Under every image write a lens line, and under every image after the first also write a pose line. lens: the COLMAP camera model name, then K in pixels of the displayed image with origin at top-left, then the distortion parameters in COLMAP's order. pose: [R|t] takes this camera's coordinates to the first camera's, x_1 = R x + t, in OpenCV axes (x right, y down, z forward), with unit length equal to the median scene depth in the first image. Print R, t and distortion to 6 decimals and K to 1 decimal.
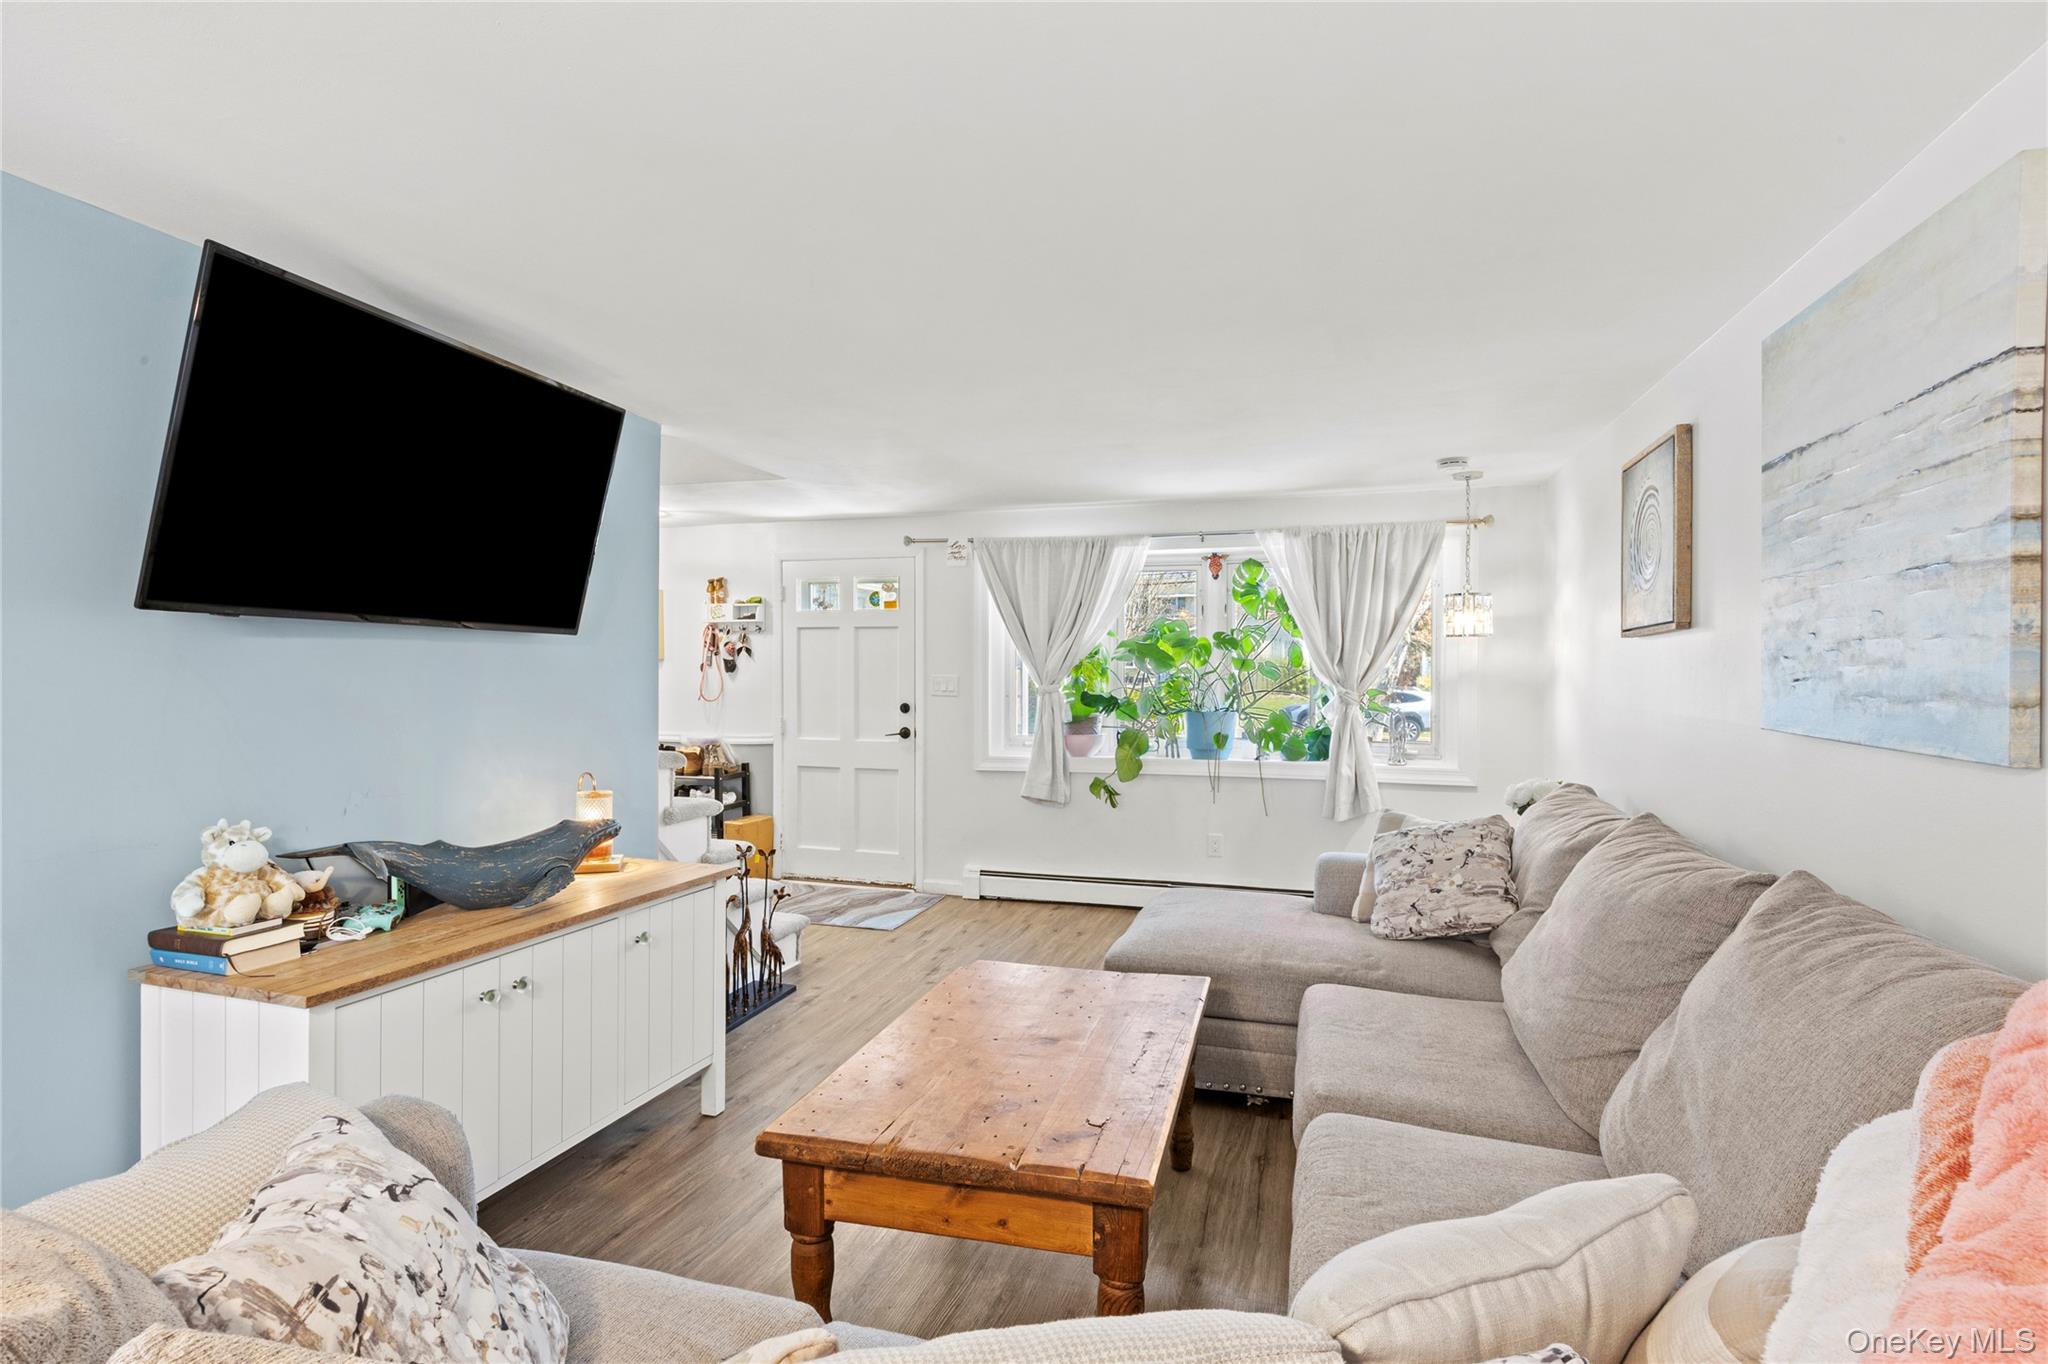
lens RADIAL K [[968.0, 0, 1037.0], [0, 968.0, 678.0], [0, 0, 1]] dist [-0.010490, 0.000310]
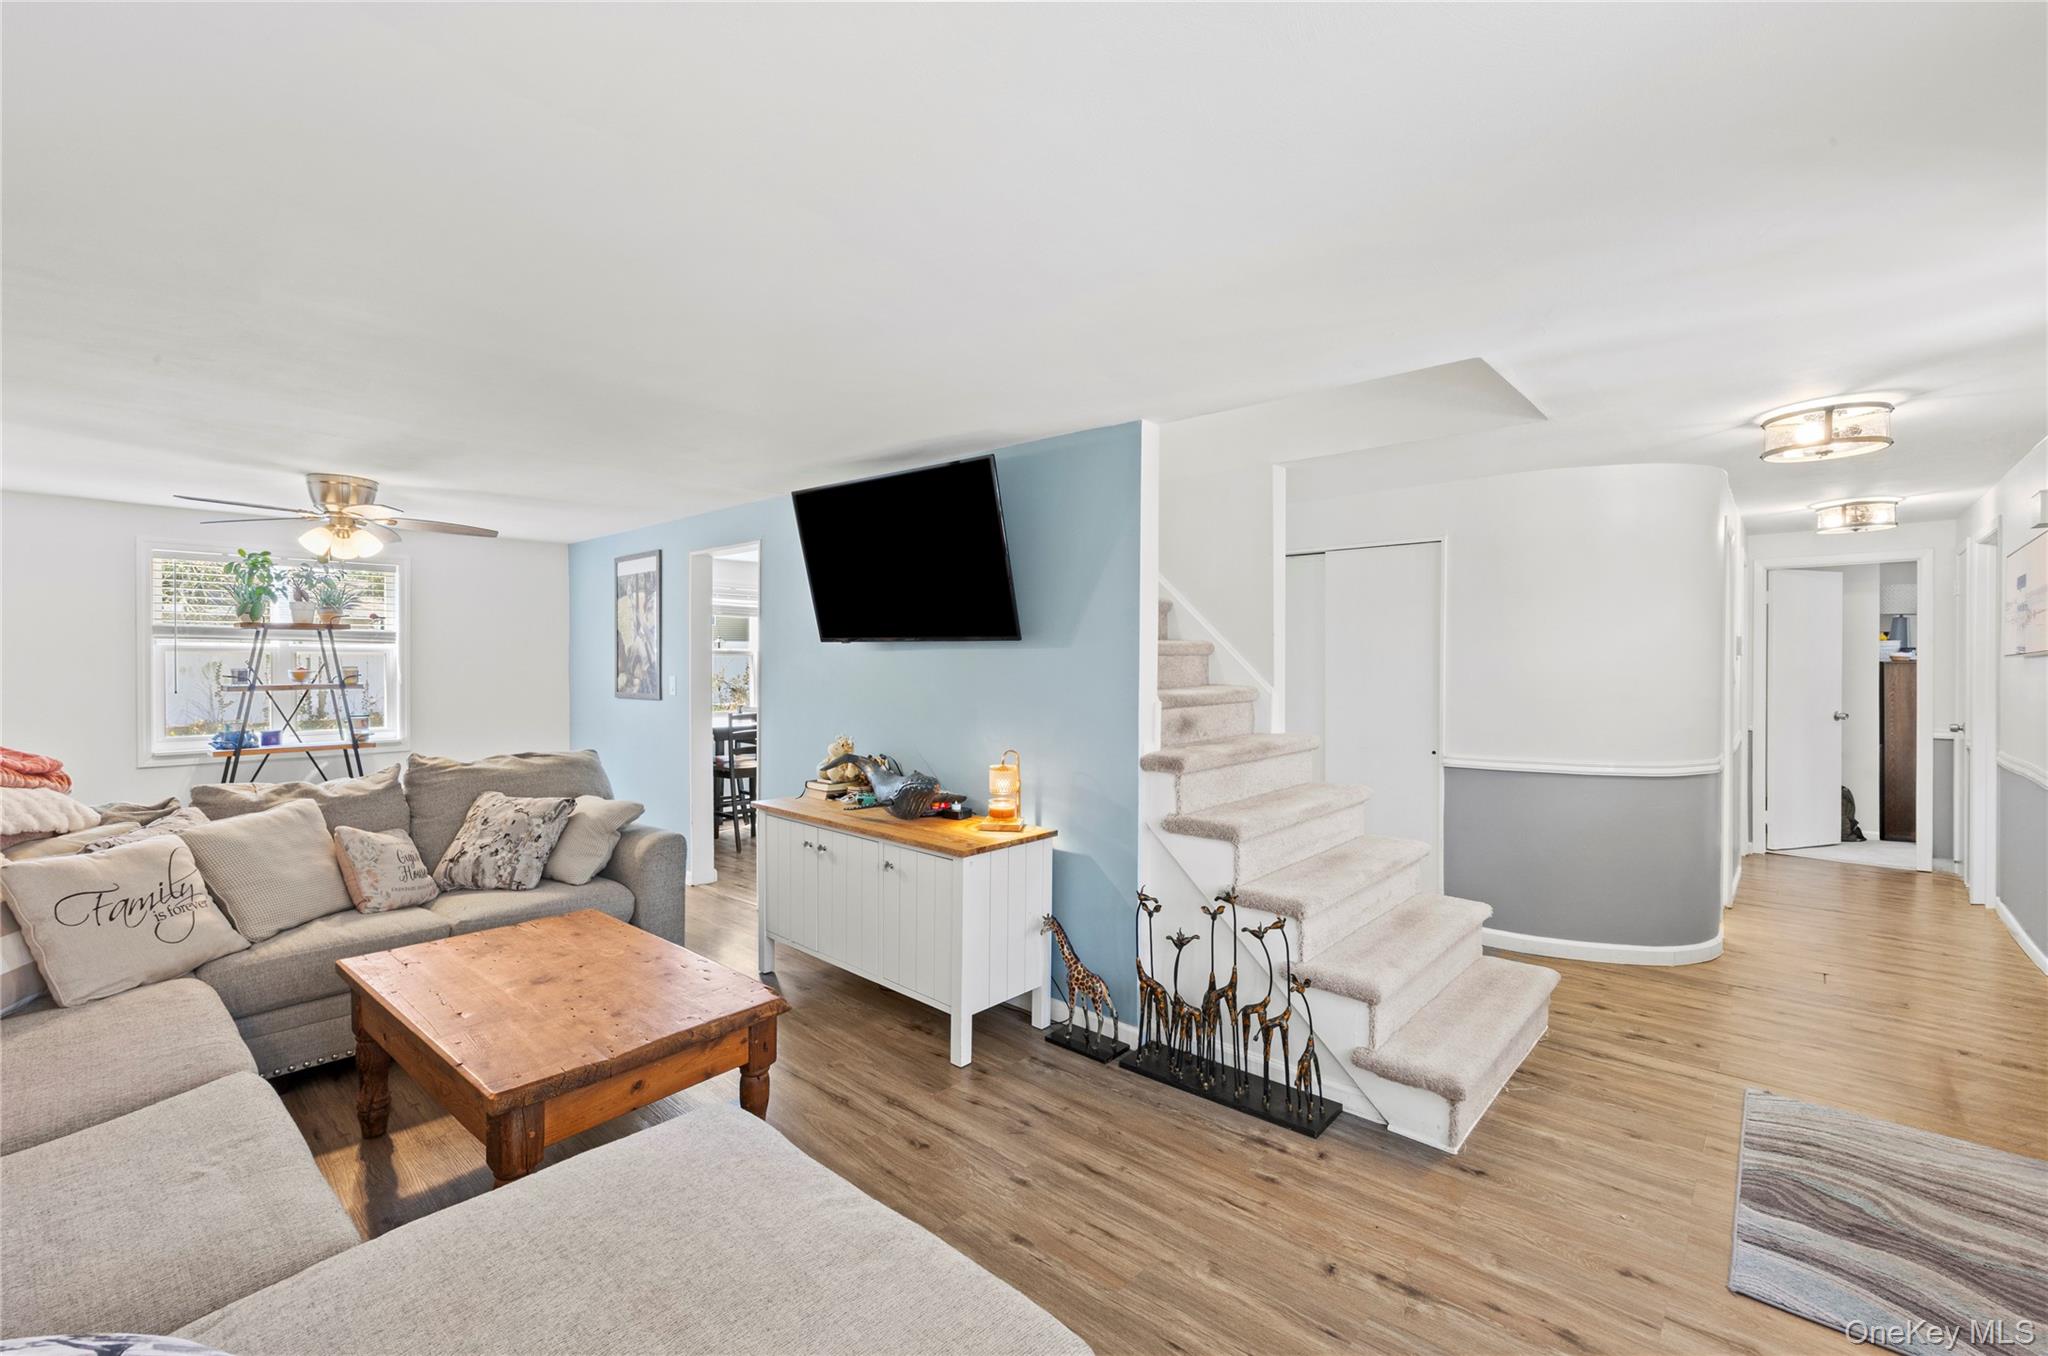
lens RADIAL K [[886.7, 0, 1031.7], [0, 886.7, 665.7], [0, 0, 1]] dist [0.010214, 0.000236]
pose [[-0.418905, 0.002863, -0.908026, 0.376174], [-0.011365, 0.999900, 0.008396, -0.013200], [0.907959, 0.013837, -0.418830, 1.001173]]
